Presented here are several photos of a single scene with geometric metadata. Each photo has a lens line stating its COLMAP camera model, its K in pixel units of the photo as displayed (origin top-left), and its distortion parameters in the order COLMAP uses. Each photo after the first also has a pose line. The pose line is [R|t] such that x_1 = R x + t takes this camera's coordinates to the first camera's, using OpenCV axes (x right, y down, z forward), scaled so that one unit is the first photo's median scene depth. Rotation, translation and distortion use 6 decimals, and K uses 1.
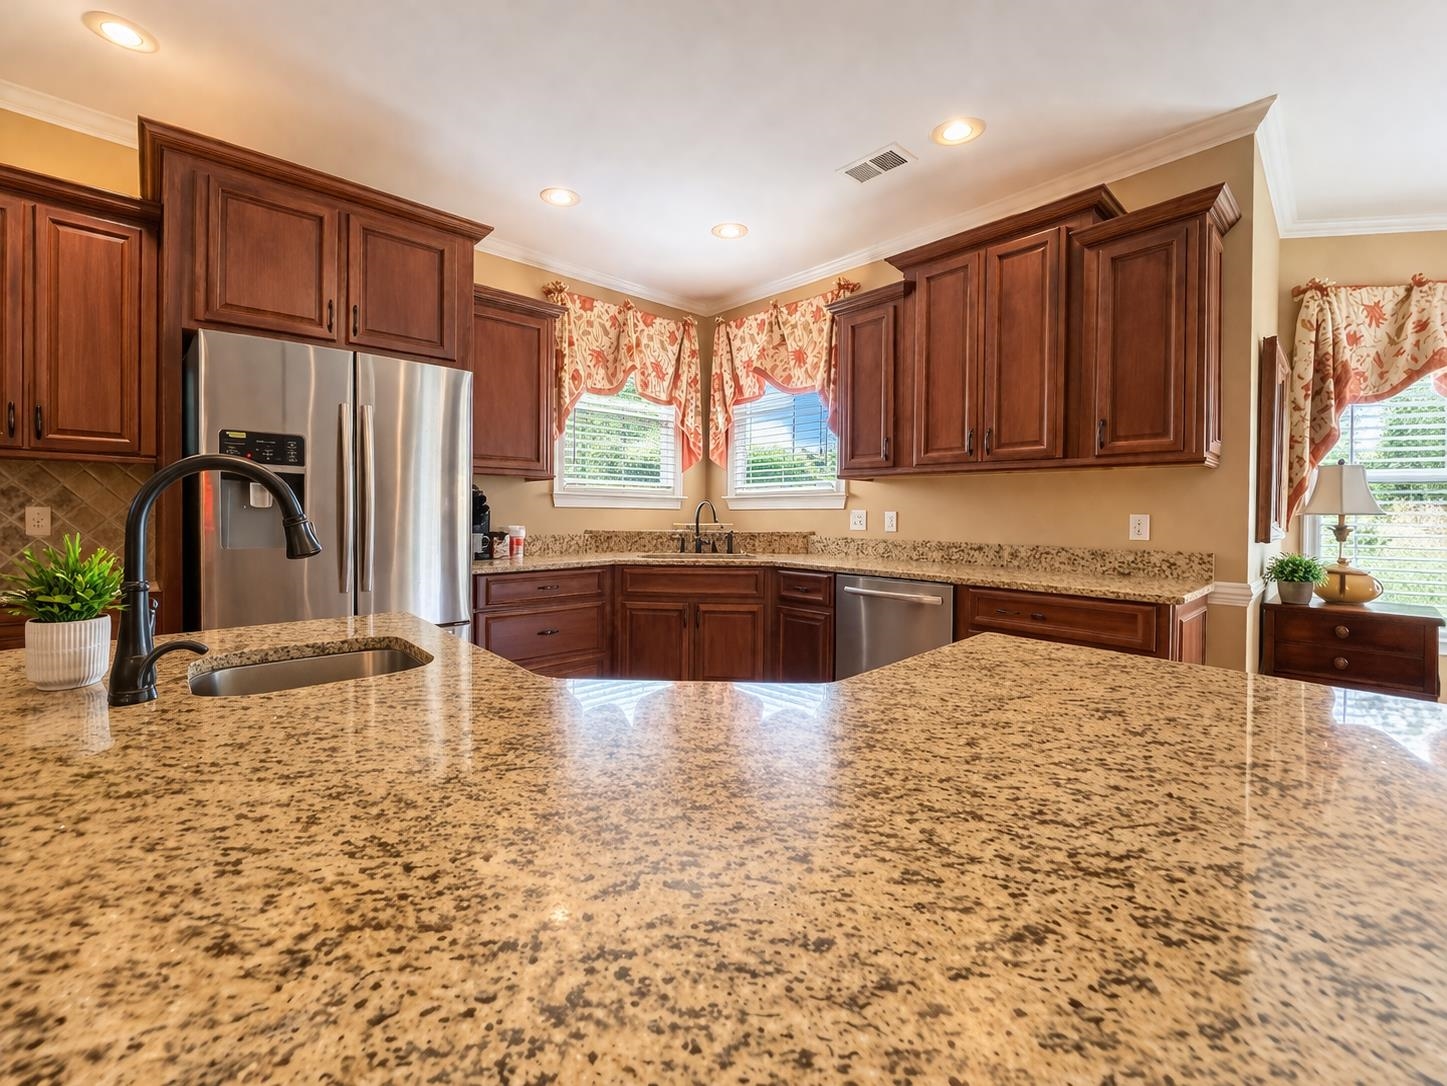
lens RADIAL K [[610.9, 0, 714.7], [0, 610.9, 507.6], [0, 0, 1]] dist [0.000960, 0.000141]
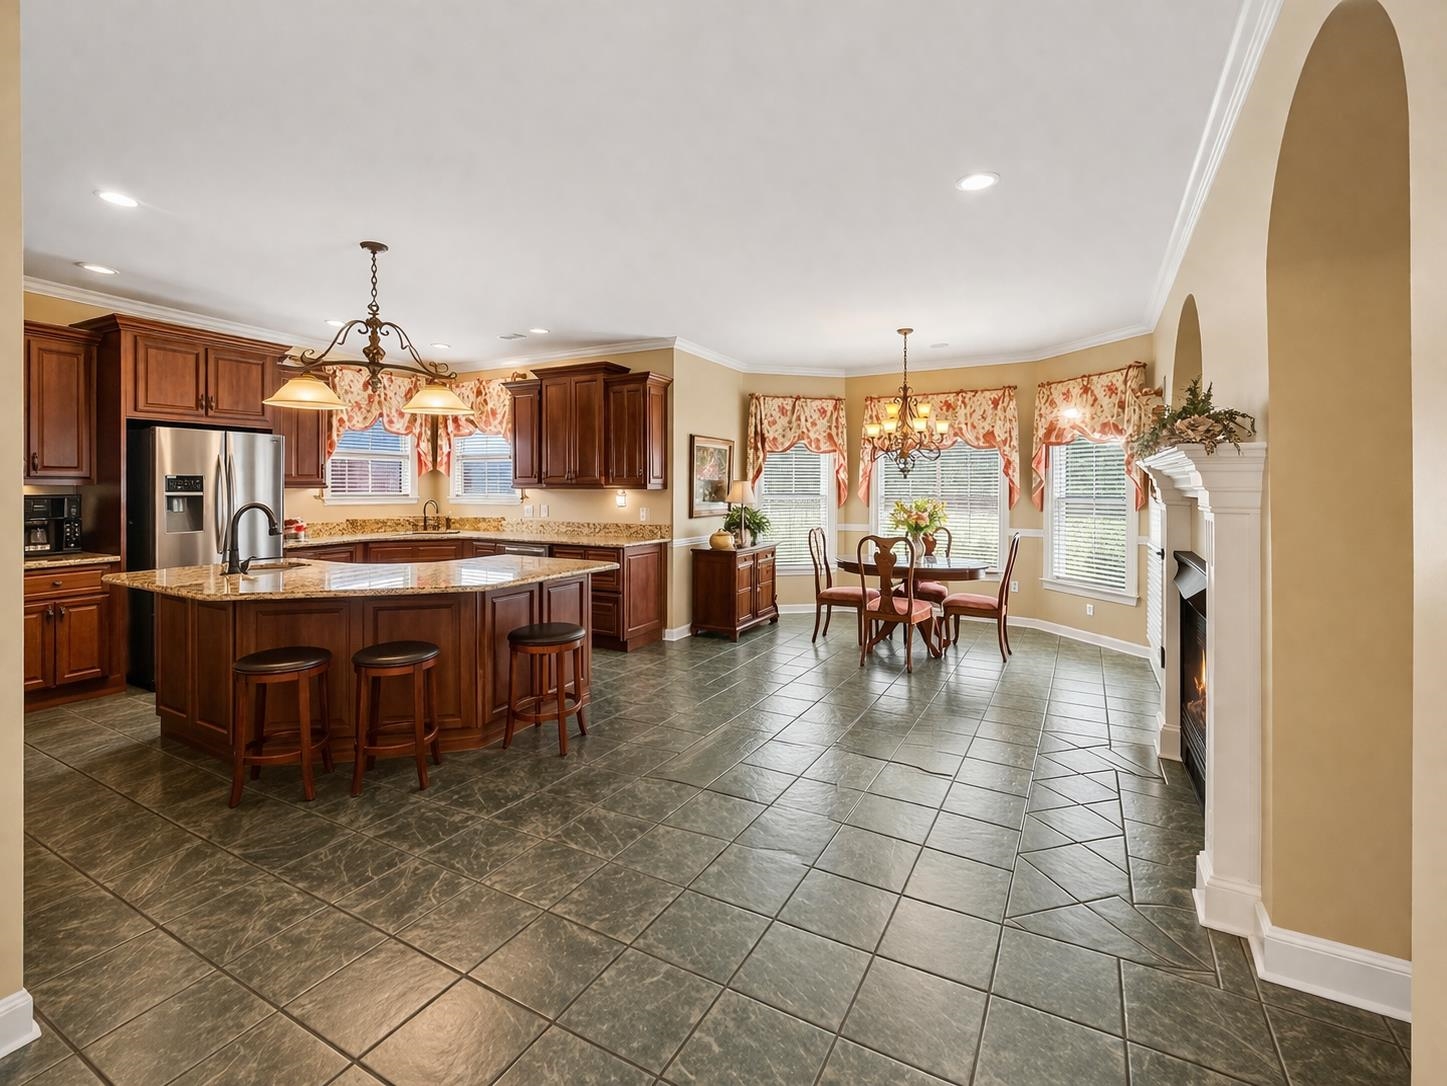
lens RADIAL K [[610.9, 0, 714.7], [0, 610.9, 507.6], [0, 0, 1]] dist [0.000960, 0.000141]
pose [[0.937553, -0.005161, 0.347805, 0.137962], [-0.005086, 0.999580, 0.028542, -0.044672], [-0.347806, -0.028529, 0.937133, -0.890647]]
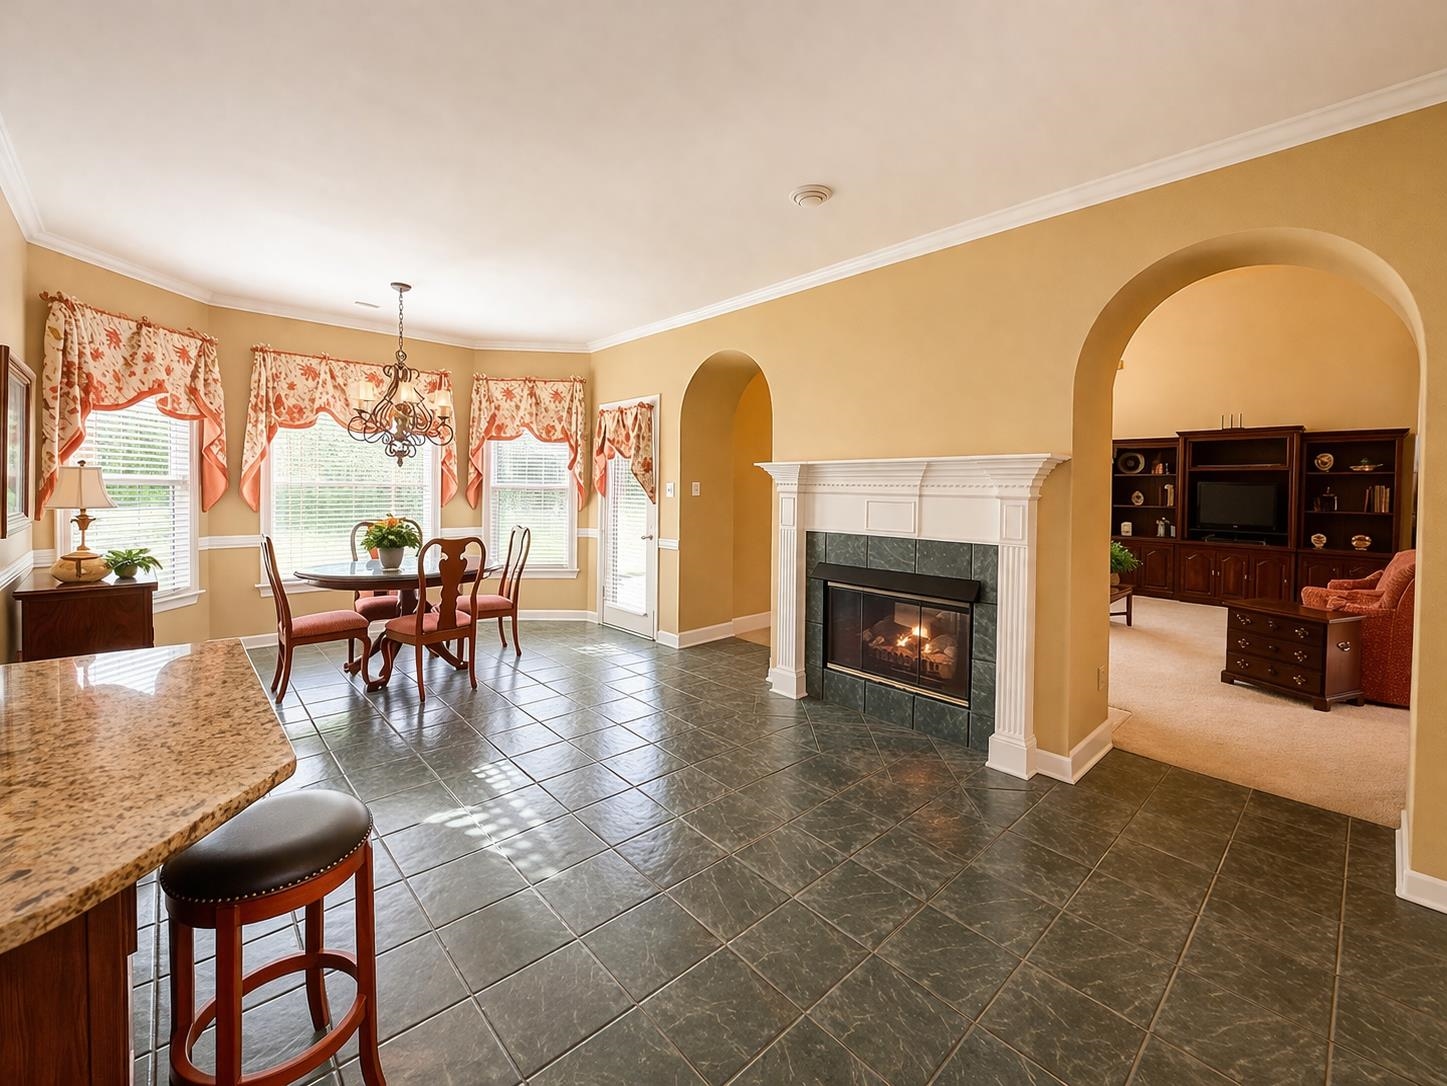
lens RADIAL K [[610.9, 0, 714.7], [0, 610.9, 507.6], [0, 0, 1]] dist [0.000960, 0.000141]
pose [[-0.016934, -0.023871, 0.999572, -0.174669], [-0.025126, 0.999409, 0.023441, -0.037041], [-0.999541, -0.024719, -0.017524, -0.191115]]
